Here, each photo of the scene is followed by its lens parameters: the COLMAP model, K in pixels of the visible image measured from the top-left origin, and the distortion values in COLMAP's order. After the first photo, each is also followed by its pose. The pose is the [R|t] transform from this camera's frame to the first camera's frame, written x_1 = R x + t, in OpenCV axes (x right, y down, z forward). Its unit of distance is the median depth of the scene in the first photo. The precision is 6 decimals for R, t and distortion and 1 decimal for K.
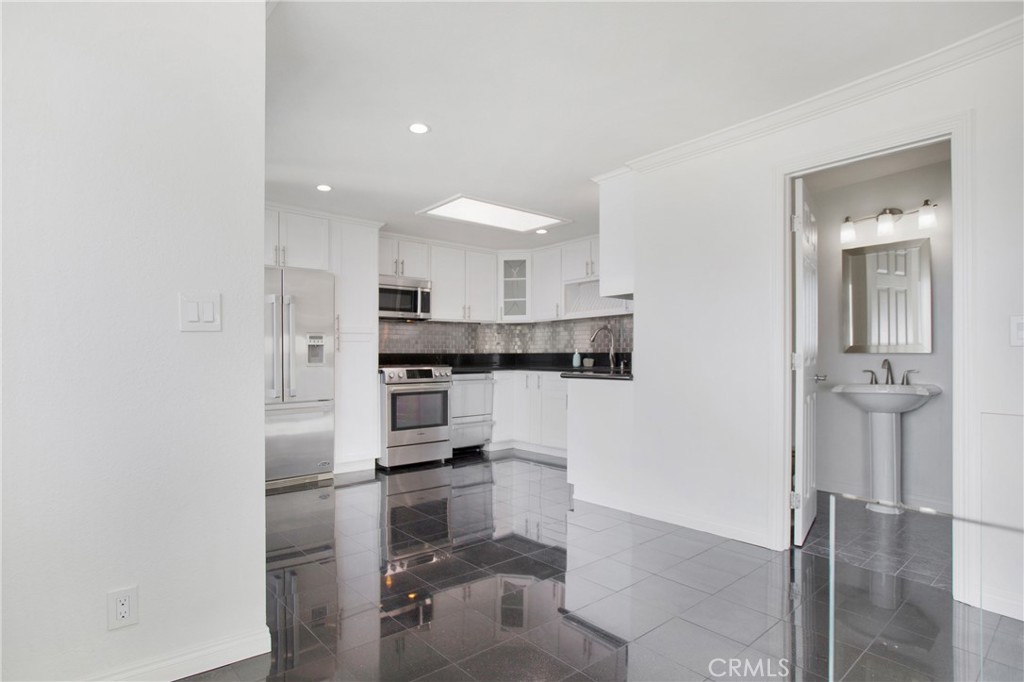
lens RADIAL K [[532.1, 0, 513.5], [0, 532.1, 335.8], [0, 0, 1]] dist [-0.009062, -0.000582]
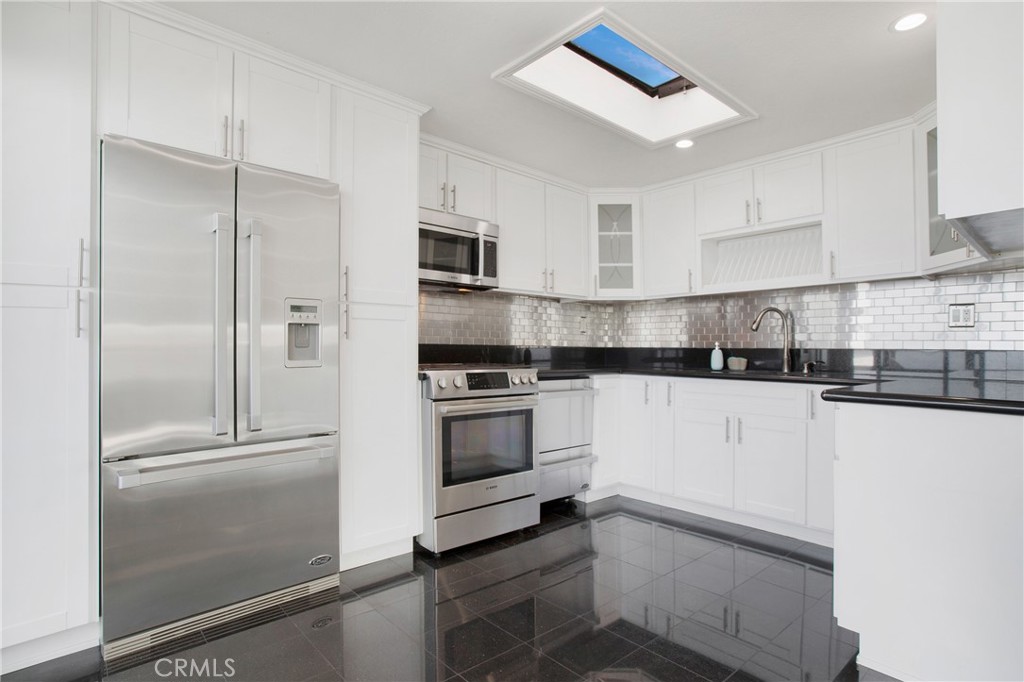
lens RADIAL K [[532.1, 0, 513.3], [0, 532.1, 351.4], [0, 0, 1]] dist [-0.009062, -0.000582]
pose [[0.999893, 0.014534, 0.001606, -0.139602], [-0.014586, 0.999087, 0.040147, 0.015541], [-0.001021, -0.040166, 0.999192, 0.398891]]
